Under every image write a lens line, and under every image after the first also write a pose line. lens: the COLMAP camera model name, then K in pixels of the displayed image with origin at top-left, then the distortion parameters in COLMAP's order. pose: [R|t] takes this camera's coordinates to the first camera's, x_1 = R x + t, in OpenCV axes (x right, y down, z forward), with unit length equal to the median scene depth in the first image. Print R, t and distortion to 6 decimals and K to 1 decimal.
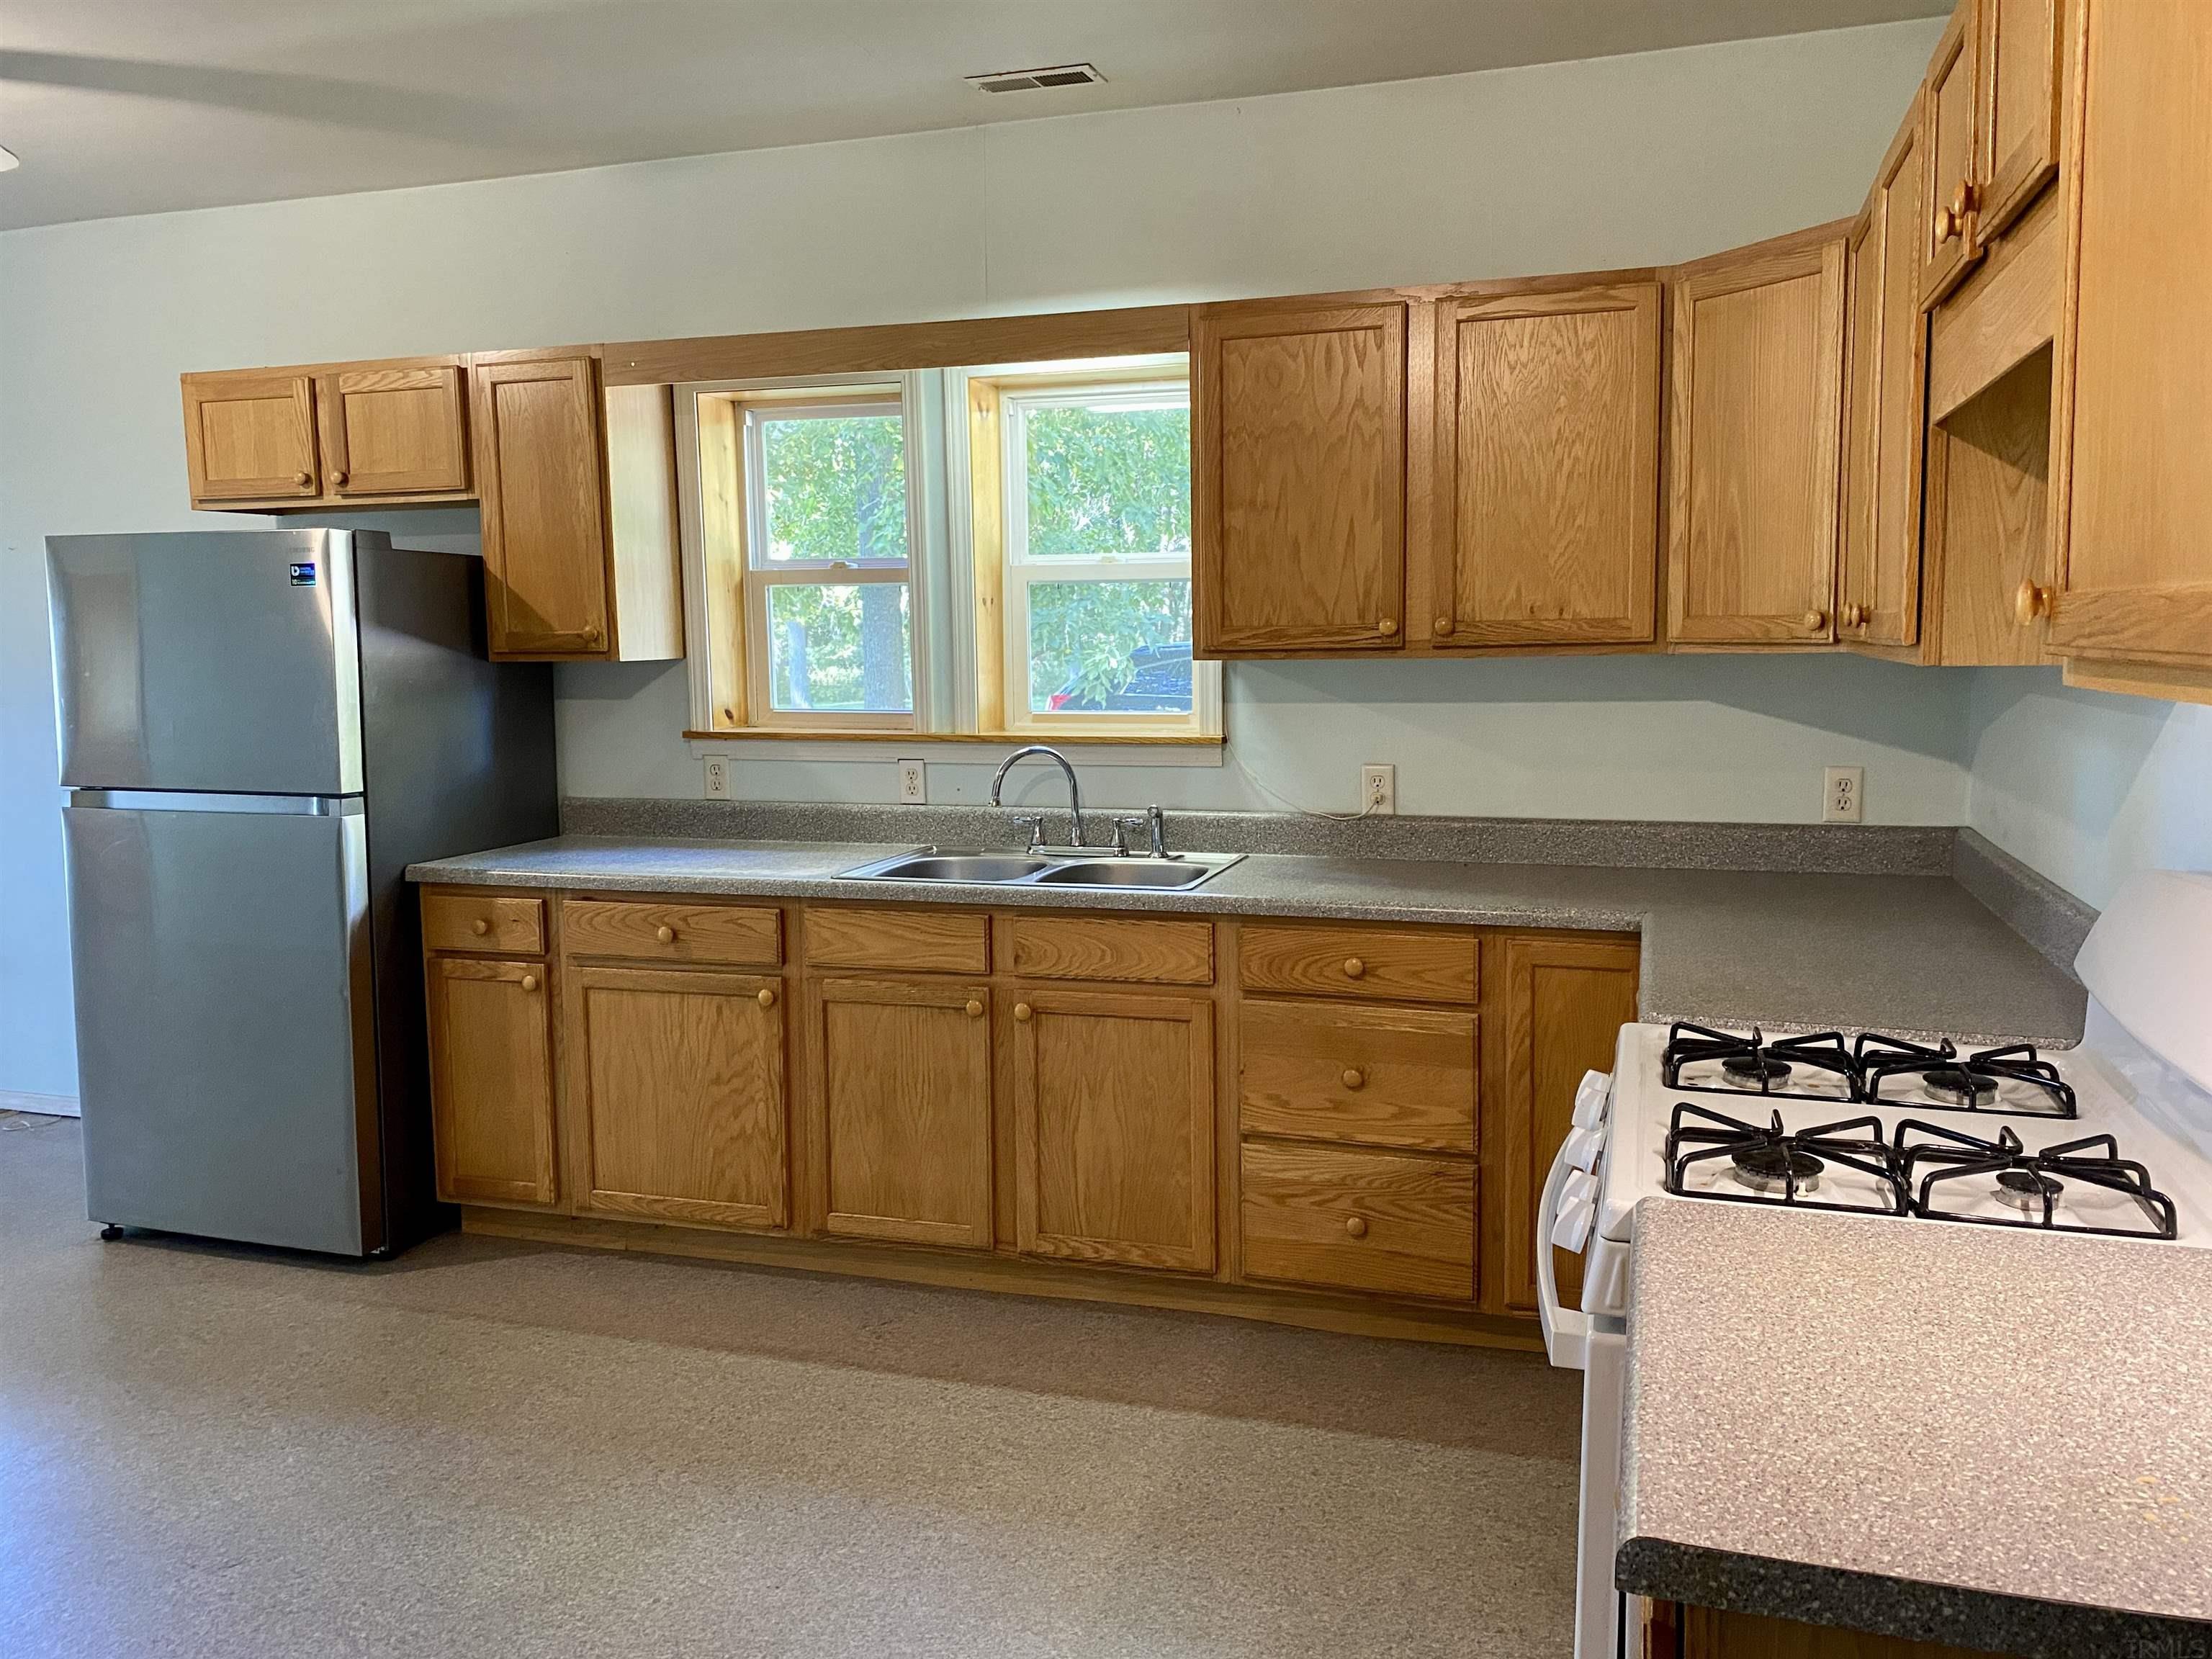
lens RADIAL K [[1695.3, 0, 1106.0], [0, 1695.3, 829.5], [0, 0, 1]] dist [-0.007199, -0.003182]
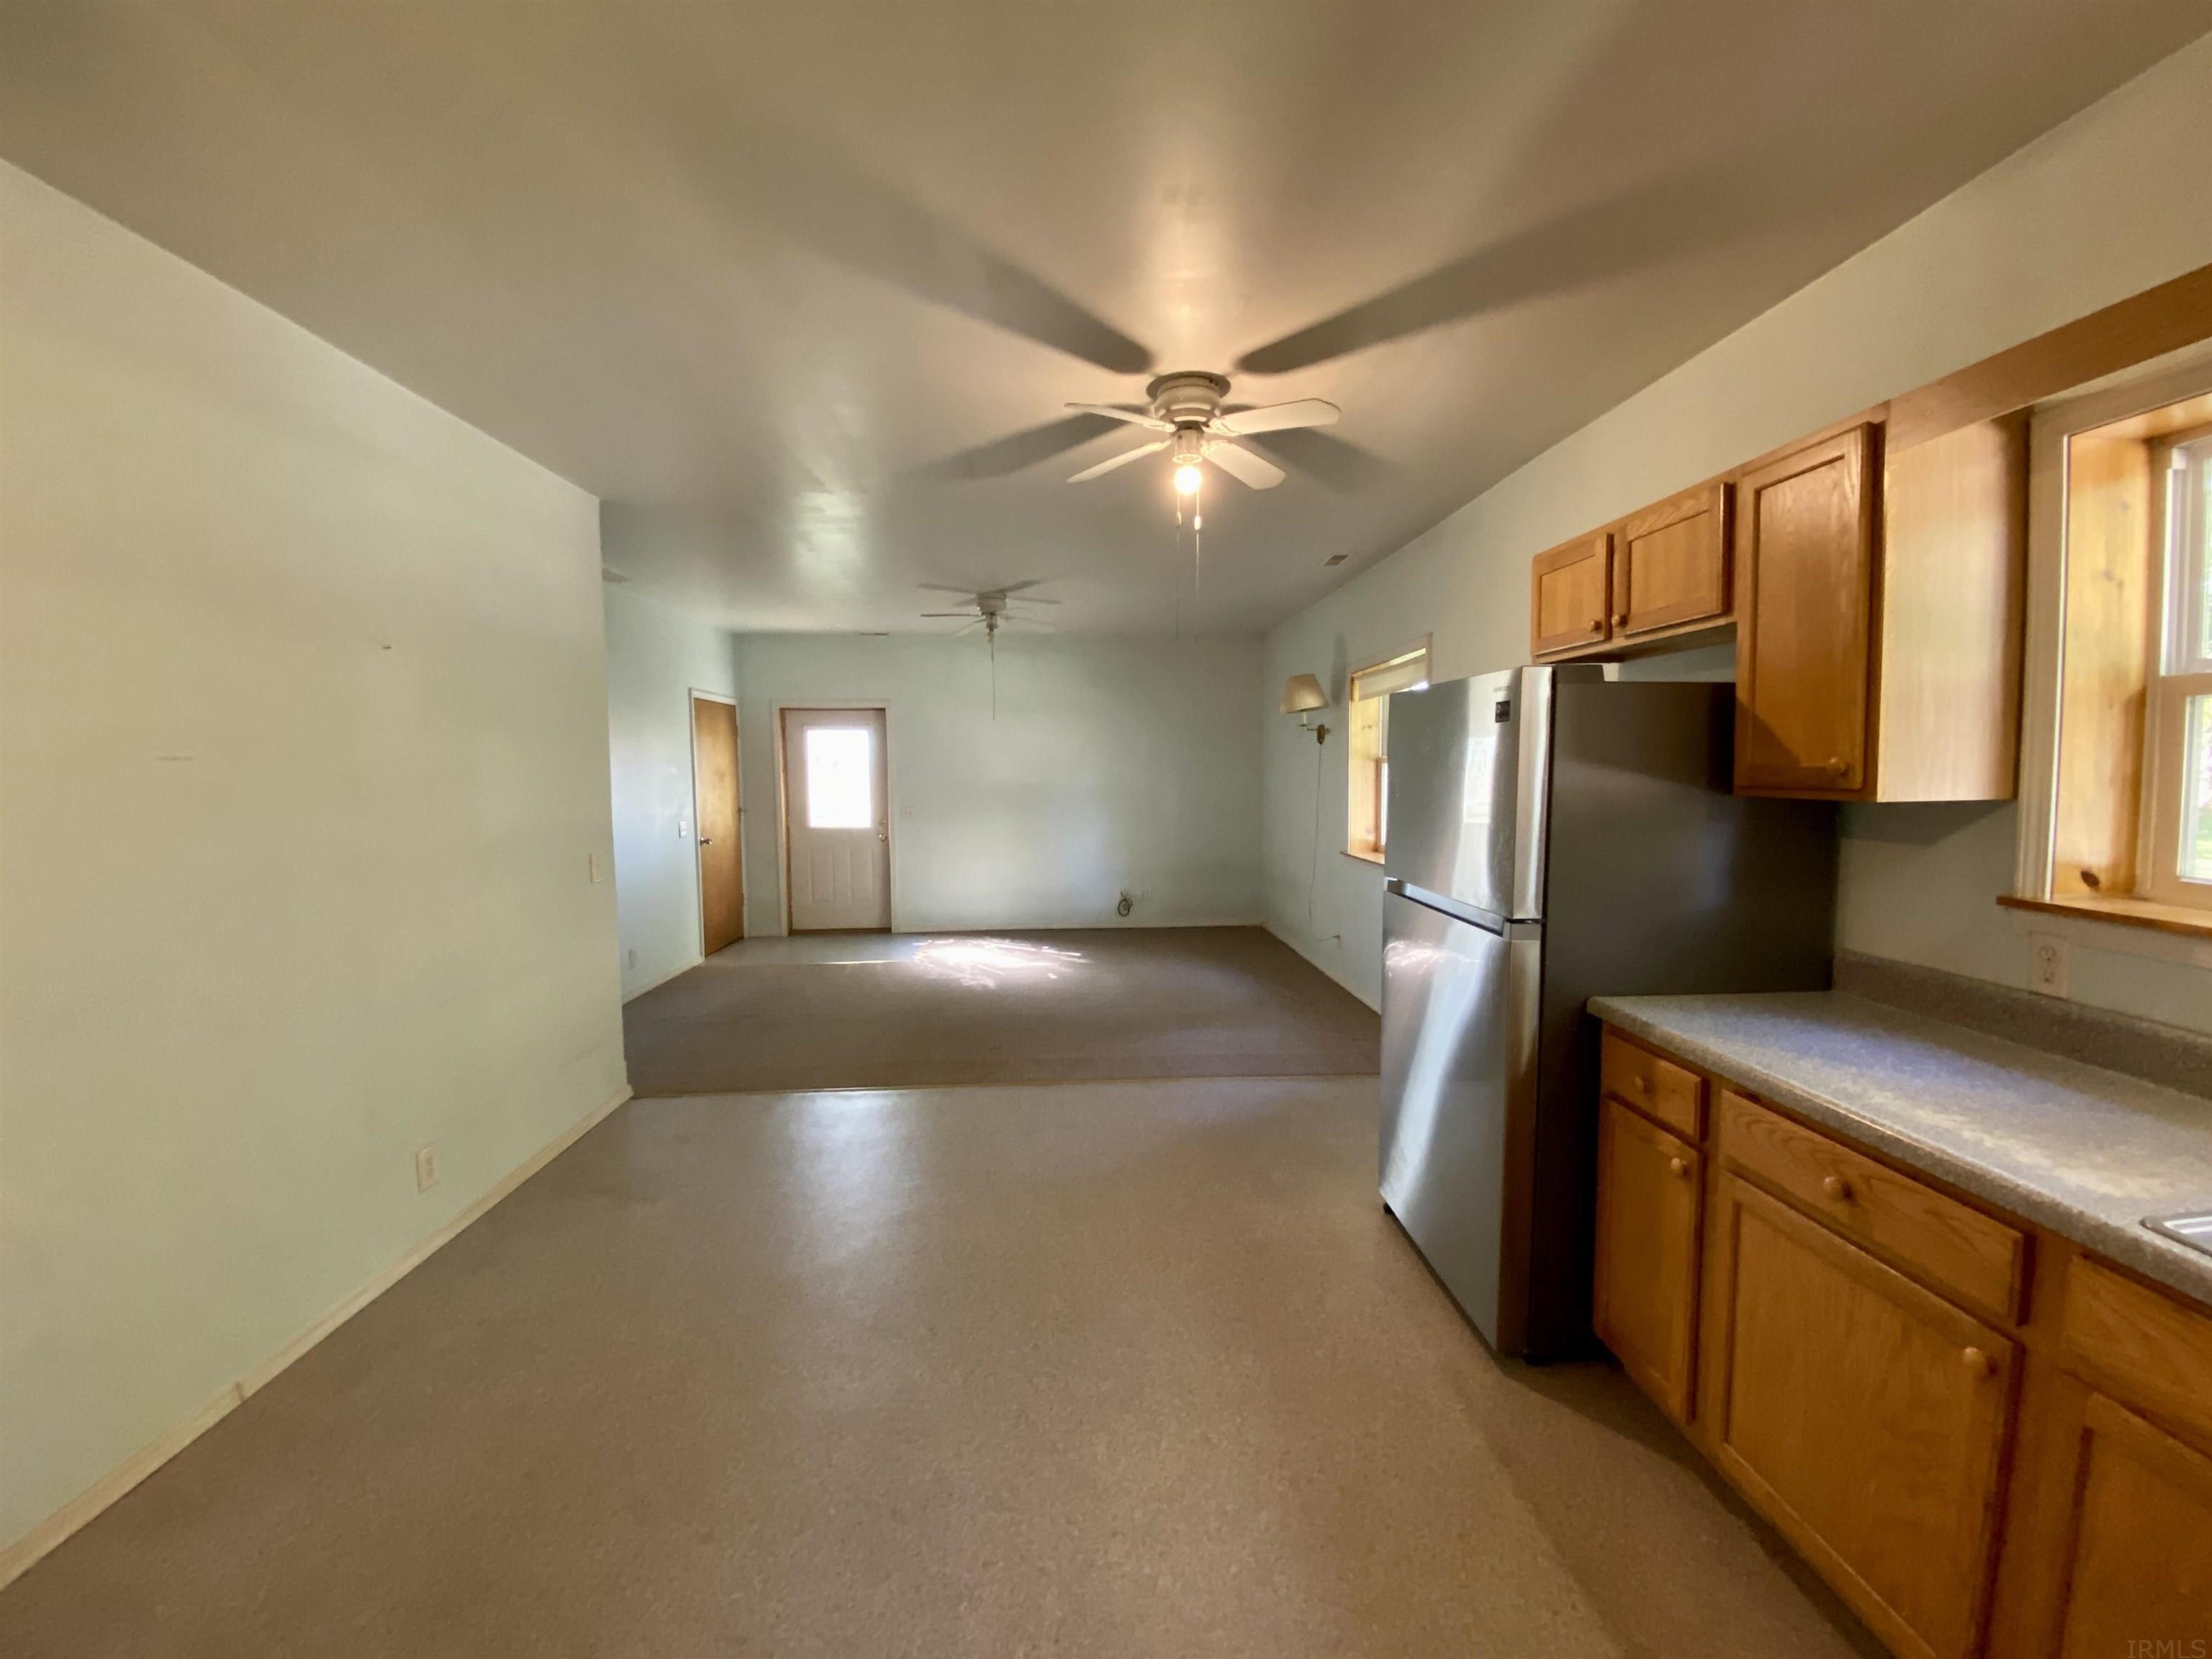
lens RADIAL K [[909.1, 0, 1106.0], [0, 909.1, 829.5], [0, 0, 1]] dist [0.000835, -0.010079]
pose [[0.356935, 0.070012, -0.931502, -0.021325], [-0.101594, 0.994182, 0.035794, -0.064801], [0.928588, 0.081859, 0.361971, 0.512325]]
